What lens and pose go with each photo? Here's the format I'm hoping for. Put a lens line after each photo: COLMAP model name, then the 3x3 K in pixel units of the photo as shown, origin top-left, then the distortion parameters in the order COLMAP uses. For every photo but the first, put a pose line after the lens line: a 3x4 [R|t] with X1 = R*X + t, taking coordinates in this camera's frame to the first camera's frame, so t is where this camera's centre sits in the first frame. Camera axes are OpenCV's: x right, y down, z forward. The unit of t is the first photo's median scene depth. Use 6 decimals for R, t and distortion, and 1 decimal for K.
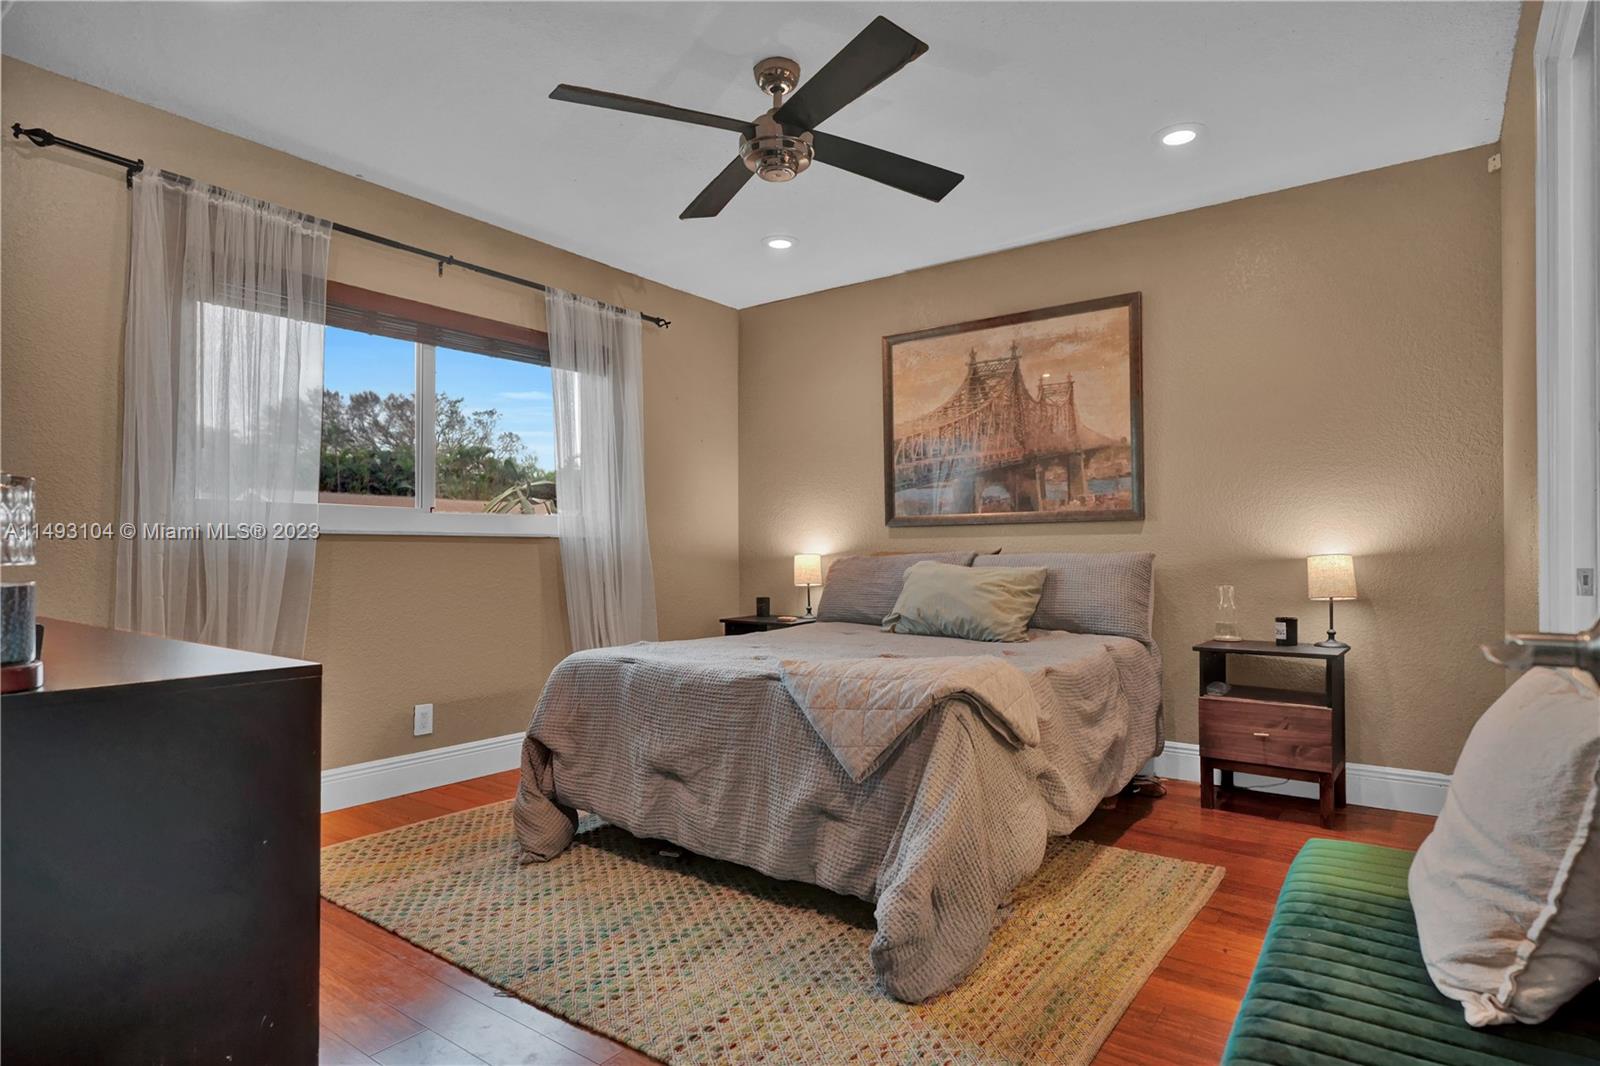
lens RADIAL K [[896.9, 0, 800.0], [0, 896.9, 533.0], [0, 0, 1]] dist [-0.001358, -0.000401]
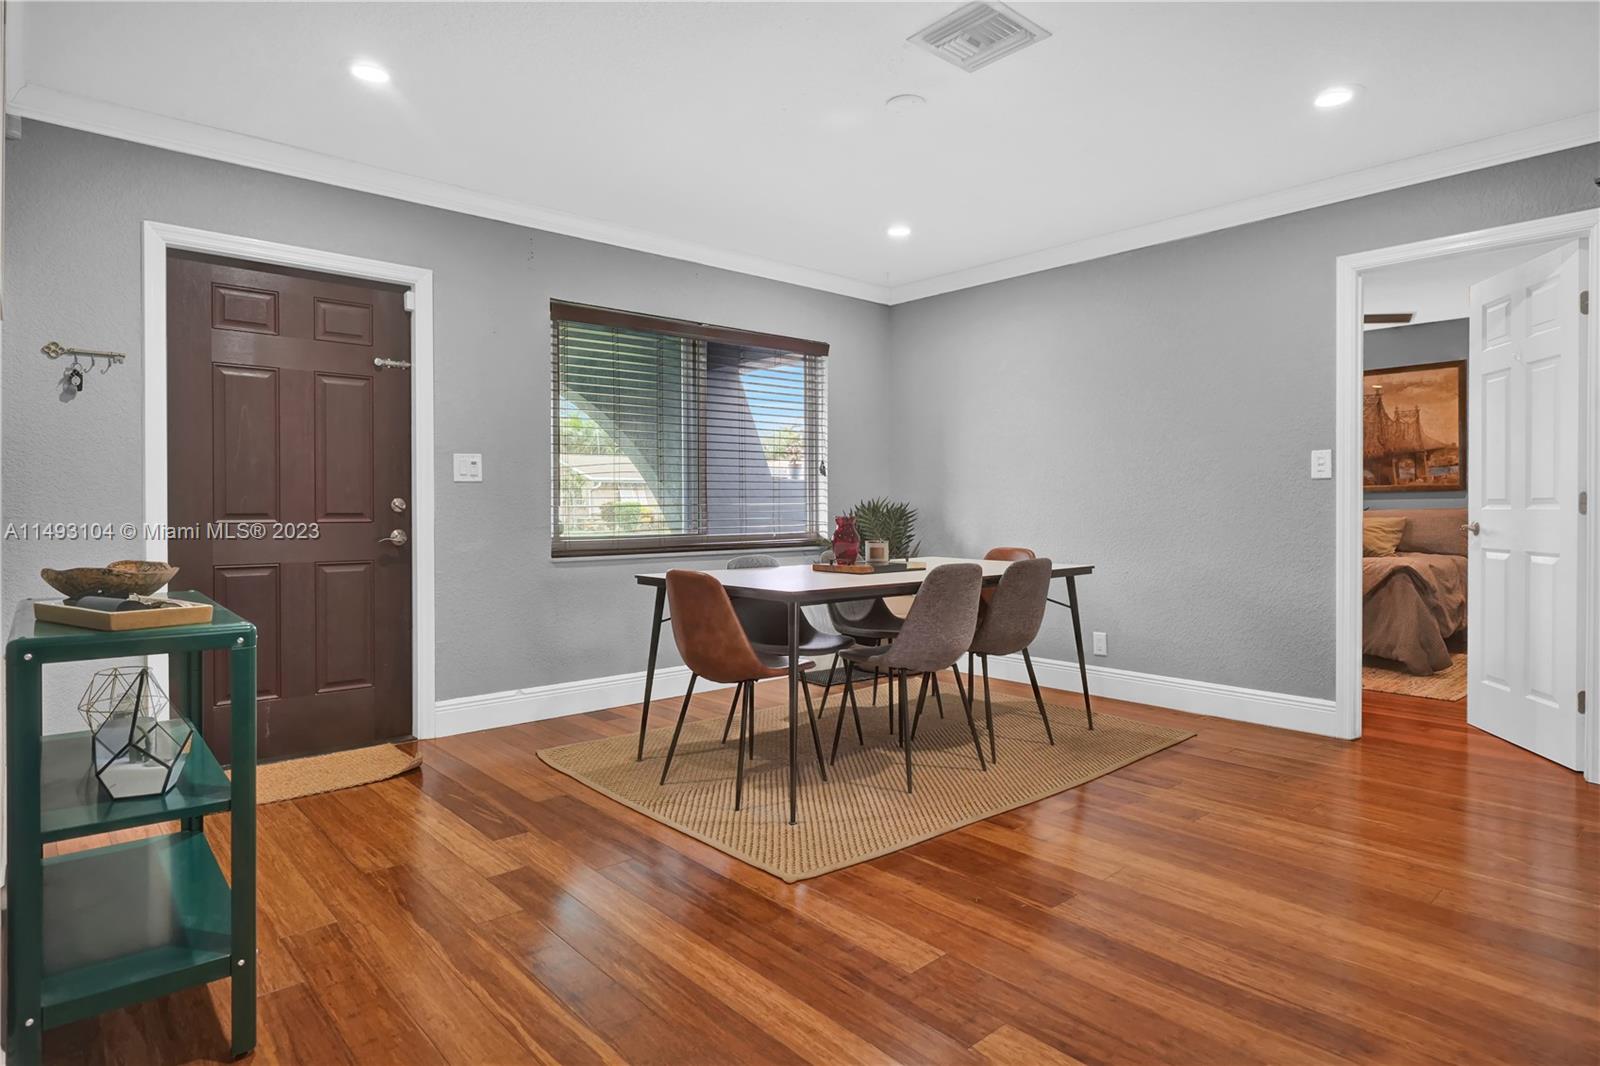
lens RADIAL K [[889.3, 0, 800.2], [0, 889.3, 506.5], [0, 0, 1]] dist [-0.006872, -0.001882]
pose [[0.978340, 0.001392, -0.206998, -0.511613], [0.001897, 0.999875, 0.015688, -0.012765], [0.206994, -0.015740, 0.978216, -0.921587]]
